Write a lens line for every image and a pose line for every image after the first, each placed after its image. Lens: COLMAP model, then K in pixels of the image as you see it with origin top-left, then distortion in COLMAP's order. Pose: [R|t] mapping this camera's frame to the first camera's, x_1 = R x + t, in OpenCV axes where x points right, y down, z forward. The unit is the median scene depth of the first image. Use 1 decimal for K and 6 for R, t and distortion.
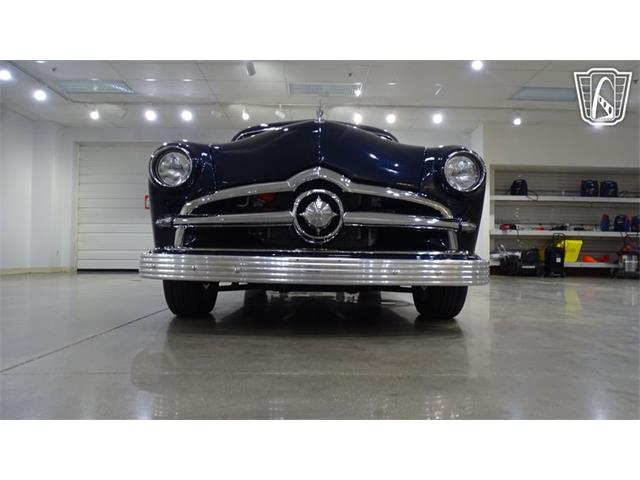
lens RADIAL K [[453.4, 0, 321.1], [0, 453.4, 239.9], [0, 0, 1]] dist [0.018645, -0.006773]
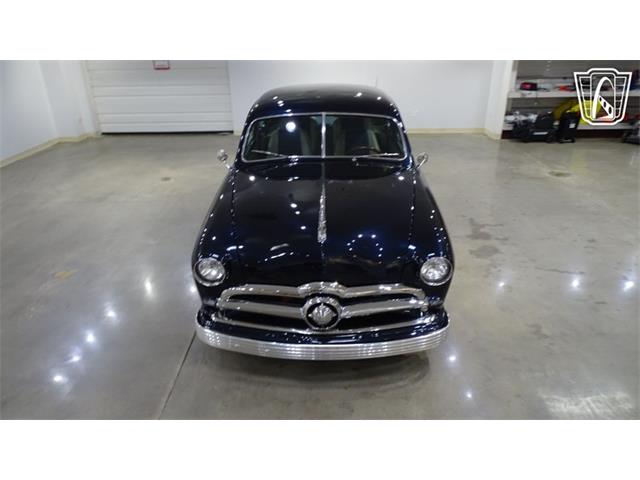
lens RADIAL K [[453.4, 0, 322.1], [0, 453.4, 238.6], [0, 0, 1]] dist [0.018645, -0.006773]
pose [[0.999085, -0.008180, -0.041981, 0.012574], [0.025900, 0.896813, 0.441651, -0.204372], [0.034036, -0.442334, 0.896204, -0.029275]]
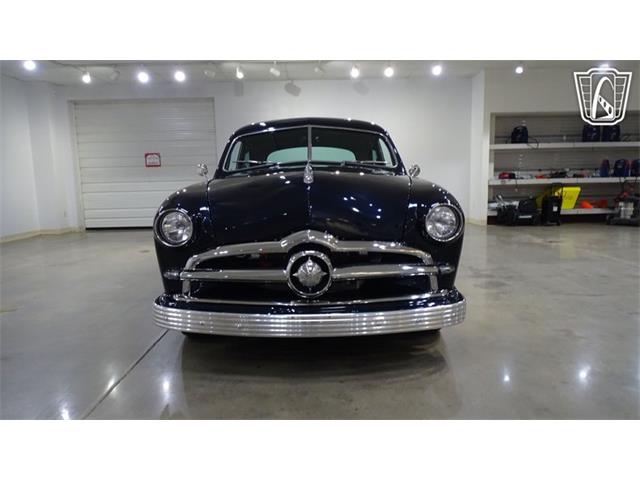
lens RADIAL K [[453.4, 0, 320.2], [0, 453.4, 235.8], [0, 0, 1]] dist [0.018645, -0.006773]
pose [[0.999485, -0.029566, -0.012511, 0.008489], [0.031144, 0.987513, 0.154428, -0.075331], [0.007789, -0.154738, 0.987925, -0.018878]]
